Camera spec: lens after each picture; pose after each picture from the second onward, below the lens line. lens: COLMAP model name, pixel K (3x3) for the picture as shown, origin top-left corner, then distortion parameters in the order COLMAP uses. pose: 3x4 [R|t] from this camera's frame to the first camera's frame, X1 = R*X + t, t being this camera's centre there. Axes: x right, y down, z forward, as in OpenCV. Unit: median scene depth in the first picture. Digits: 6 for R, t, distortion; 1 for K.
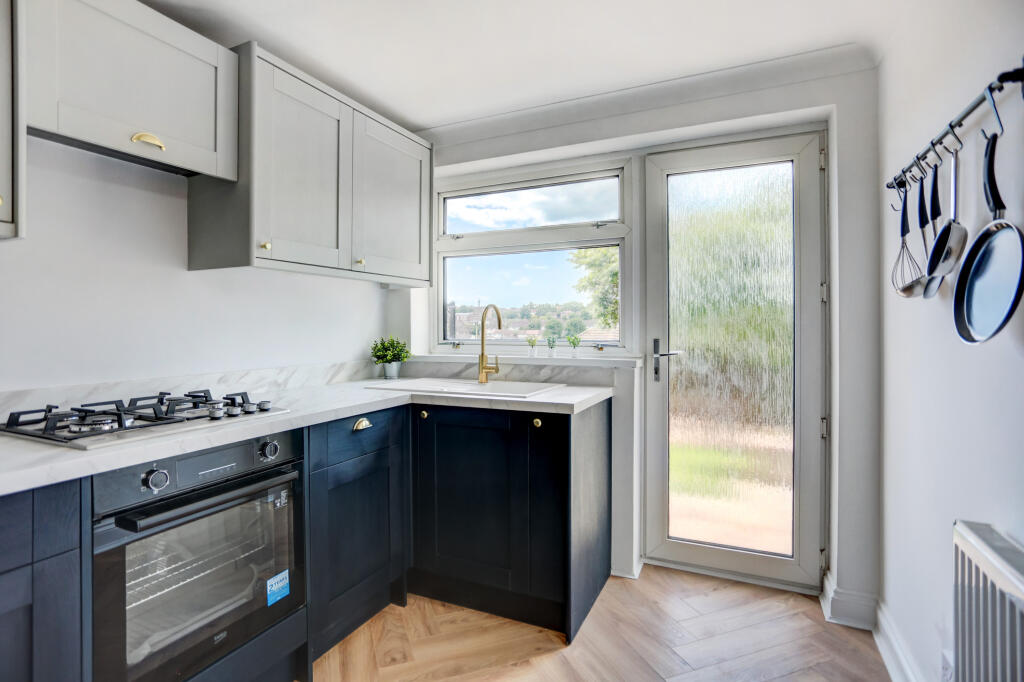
lens RADIAL K [[524.1, 0, 506.2], [0, 524.1, 341.9], [0, 0, 1]] dist [-0.069314, 0.031123]
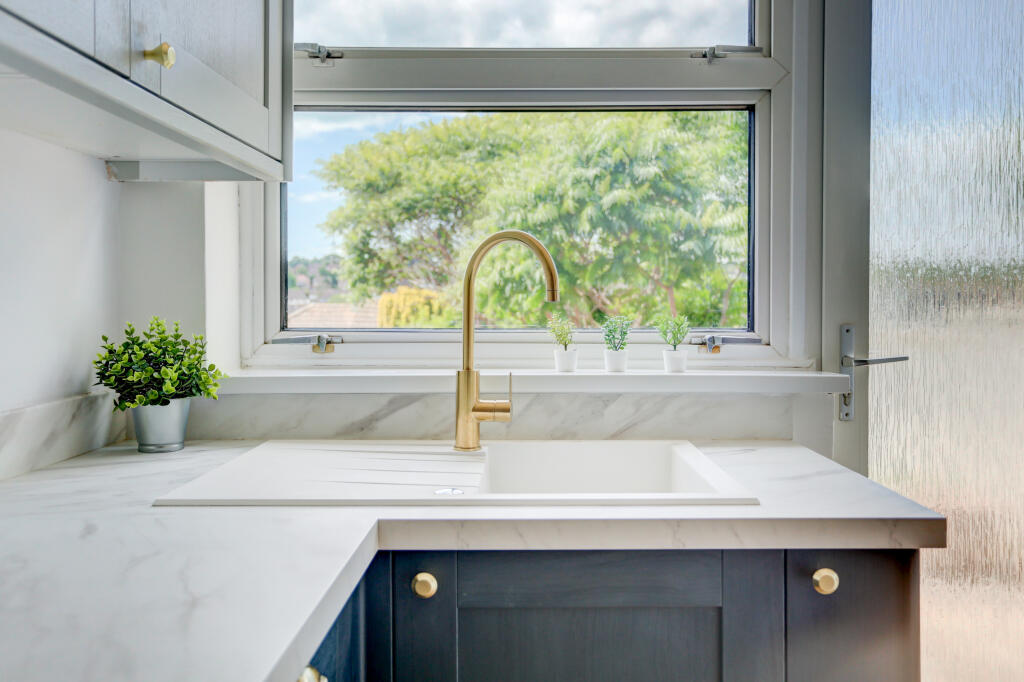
lens RADIAL K [[860.8, 0, 513.5], [0, 860.8, 313.1], [0, 0, 1]] dist [0.003469, 0.001939]
pose [[0.904843, 0.000331, 0.425744, -0.254529], [0.006322, 0.999879, -0.014212, -0.006846], [-0.425698, 0.015551, 0.904732, 0.423408]]
